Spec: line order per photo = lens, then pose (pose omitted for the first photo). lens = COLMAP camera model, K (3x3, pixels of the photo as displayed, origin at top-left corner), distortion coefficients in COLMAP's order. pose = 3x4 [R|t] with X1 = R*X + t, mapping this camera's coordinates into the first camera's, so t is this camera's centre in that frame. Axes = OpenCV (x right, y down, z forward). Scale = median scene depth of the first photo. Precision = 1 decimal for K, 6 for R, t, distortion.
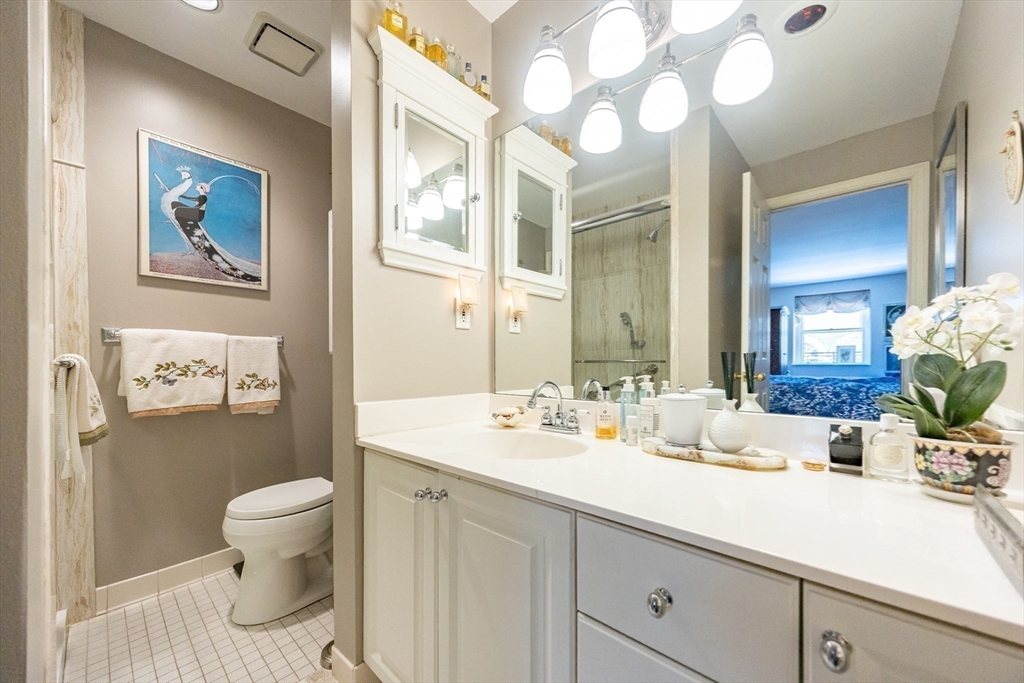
lens RADIAL K [[378.2, 0, 513.0], [0, 378.2, 368.1], [0, 0, 1]] dist [0.000884, 0.000183]
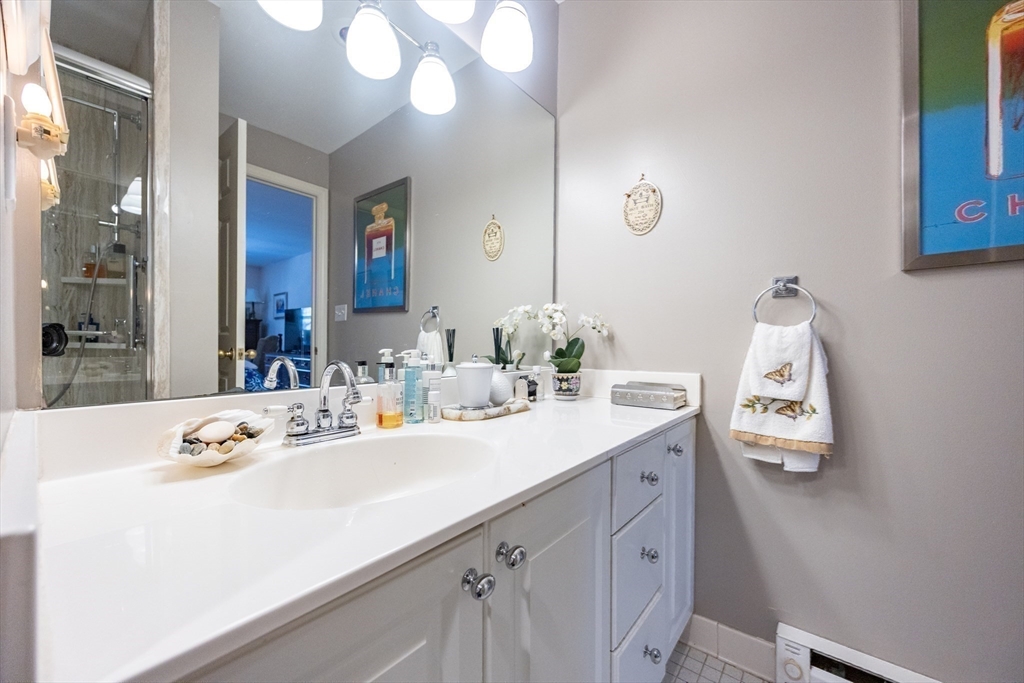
lens RADIAL K [[388.5, 0, 518.3], [0, 388.5, 345.6], [0, 0, 1]] dist [-0.001854, -0.000090]
pose [[-0.068778, -0.002172, 0.997630, -0.777120], [0.001802, 0.999996, 0.002301, 0.013733], [-0.997630, 0.001956, -0.068774, 1.012217]]
